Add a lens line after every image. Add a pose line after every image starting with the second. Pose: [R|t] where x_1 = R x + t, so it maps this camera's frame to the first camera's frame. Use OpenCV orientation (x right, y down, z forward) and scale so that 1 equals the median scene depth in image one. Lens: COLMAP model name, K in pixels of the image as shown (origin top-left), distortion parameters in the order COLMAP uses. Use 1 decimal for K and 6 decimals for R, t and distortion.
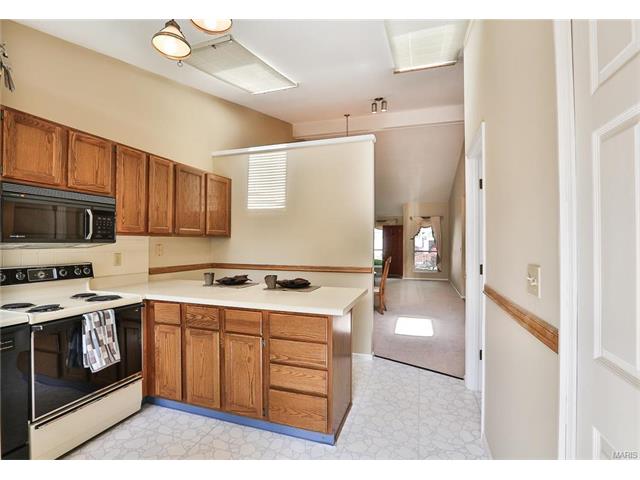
lens RADIAL K [[310.5, 0, 317.6], [0, 310.5, 241.0], [0, 0, 1]] dist [-0.016662, 0.000503]
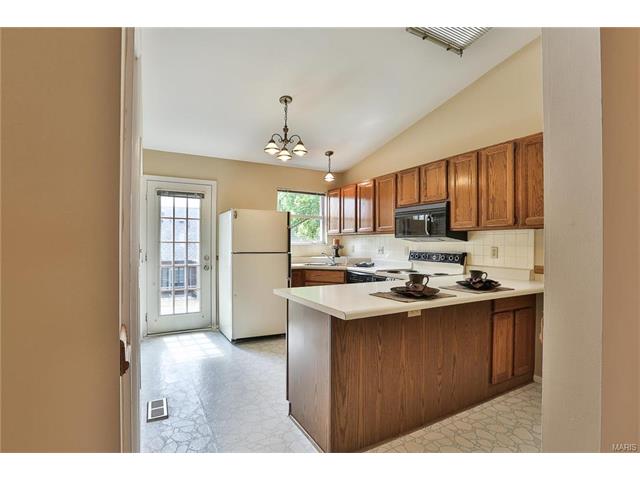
lens RADIAL K [[310.5, 0, 321.2], [0, 310.5, 242.6], [0, 0, 1]] dist [-0.016662, 0.000503]
pose [[-0.657472, -0.007840, -0.753438, 0.768167], [-0.002810, 0.999964, -0.007952, 0.049495], [0.753474, -0.003111, -0.657471, 1.709005]]
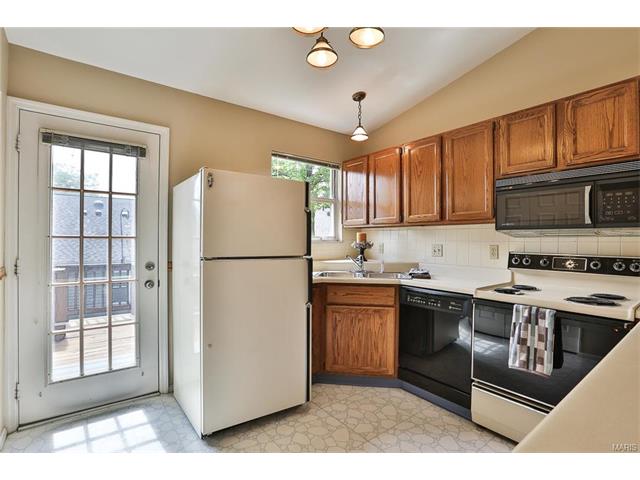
lens RADIAL K [[310.5, 0, 320.6], [0, 310.5, 240.0], [0, 0, 1]] dist [-0.016662, 0.000503]
pose [[-0.546659, -0.007906, -0.837318, 0.318564], [-0.004188, 0.999969, -0.006707, 0.047868], [0.837345, -0.000160, -0.546675, 0.916967]]
